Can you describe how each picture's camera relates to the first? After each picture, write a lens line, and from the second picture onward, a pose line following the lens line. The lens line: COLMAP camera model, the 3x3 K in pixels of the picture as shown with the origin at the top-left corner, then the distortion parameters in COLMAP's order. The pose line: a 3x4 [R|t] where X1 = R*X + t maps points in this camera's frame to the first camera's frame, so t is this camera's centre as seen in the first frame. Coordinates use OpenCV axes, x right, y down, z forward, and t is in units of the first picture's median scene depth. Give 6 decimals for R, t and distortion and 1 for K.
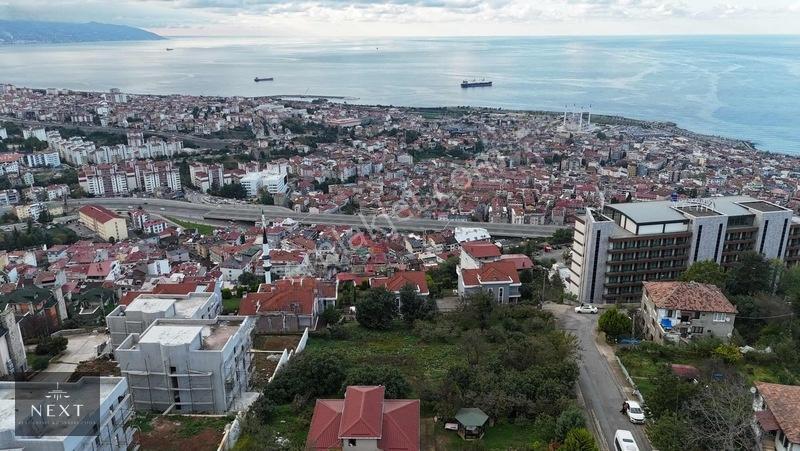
lens RADIAL K [[584.7, 0, 402.4], [0, 584.7, 224.0], [0, 0, 1]] dist [0.077249, -0.073661]
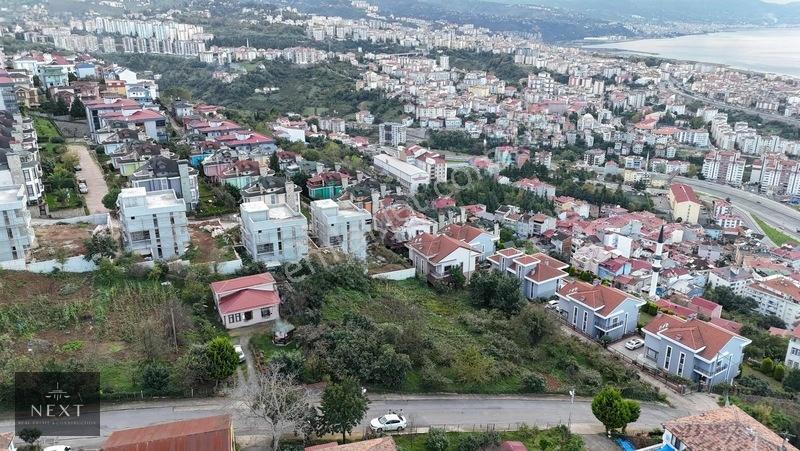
lens RADIAL K [[584.7, 0, 402.4], [0, 584.7, 224.0], [0, 0, 1]] dist [0.077249, -0.073661]
pose [[0.459547, 0.297266, -0.836928, 0.897933], [-0.276383, 0.943400, 0.183326, -0.136753], [0.844055, 0.147066, 0.515696, 0.393172]]
